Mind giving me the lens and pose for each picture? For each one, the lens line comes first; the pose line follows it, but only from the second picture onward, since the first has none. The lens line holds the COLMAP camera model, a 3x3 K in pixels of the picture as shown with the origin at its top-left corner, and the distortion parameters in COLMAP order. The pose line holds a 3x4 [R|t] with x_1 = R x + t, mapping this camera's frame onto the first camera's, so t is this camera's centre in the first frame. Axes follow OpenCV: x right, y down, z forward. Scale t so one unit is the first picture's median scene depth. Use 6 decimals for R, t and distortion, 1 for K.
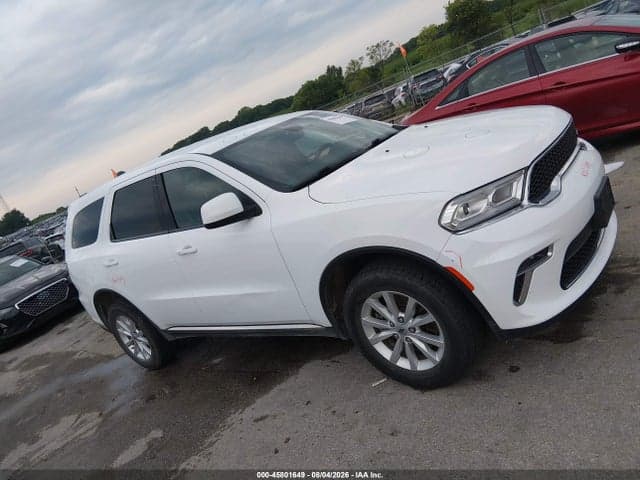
lens RADIAL K [[488.9, 0, 318.5], [0, 488.9, 237.0], [0, 0, 1]] dist [0.107325, -0.188578]
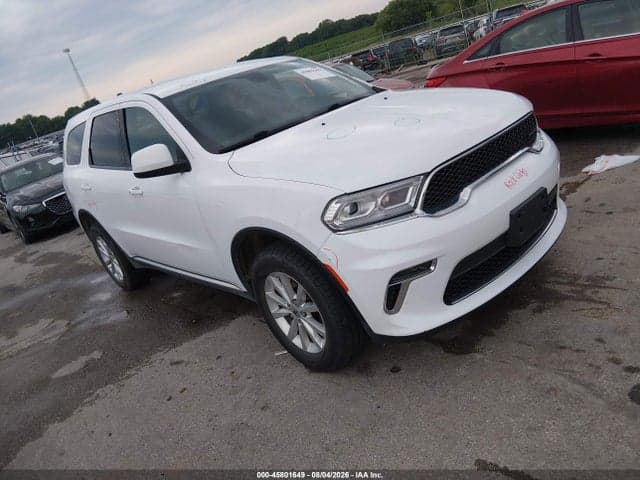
lens RADIAL K [[488.9, 0, 318.5], [0, 488.9, 237.0], [0, 0, 1]] dist [0.107325, -0.188578]
pose [[0.981540, 0.158284, -0.107358, 0.264331], [-0.140445, 0.977532, 0.157185, -0.109270], [0.129826, -0.139205, 0.981716, 0.041095]]
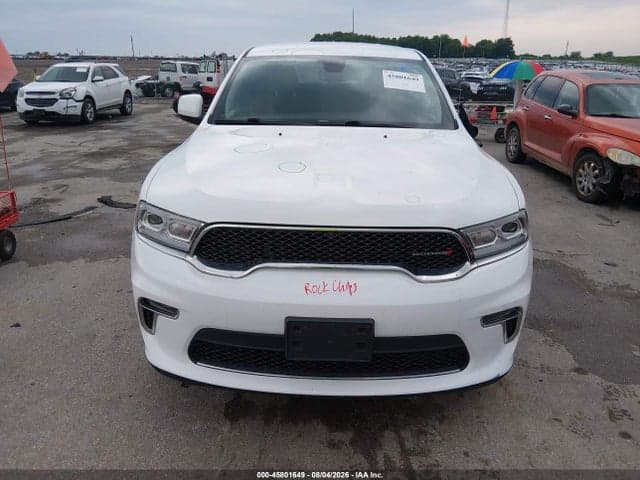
lens RADIAL K [[485.9, 0, 320.0], [0, 485.9, 240.0], [0, 0, 1]] dist [0.086629, -0.149042]
pose [[0.545215, 0.614660, -0.570030, 0.787462], [-0.427412, 0.788787, 0.441739, -0.439778], [0.721152, 0.002795, 0.692771, 0.444073]]
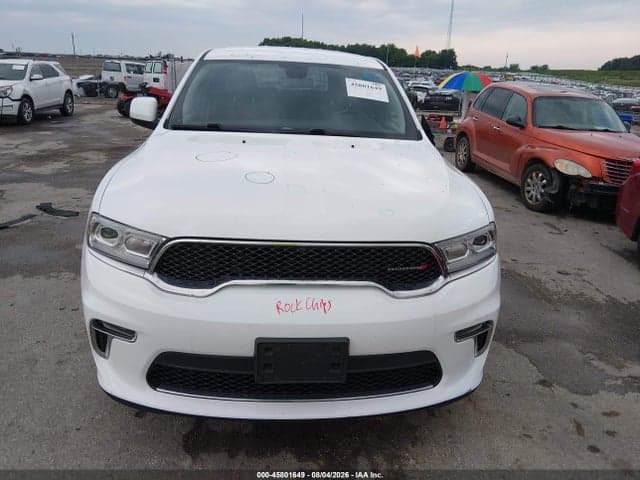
lens RADIAL K [[488.9, 0, 318.5], [0, 488.9, 237.0], [0, 0, 1]] dist [0.107325, -0.188578]
pose [[0.601979, 0.604010, -0.522296, 0.747616], [-0.467504, 0.796857, 0.382699, -0.424202], [0.647349, 0.013798, 0.762068, 0.442969]]
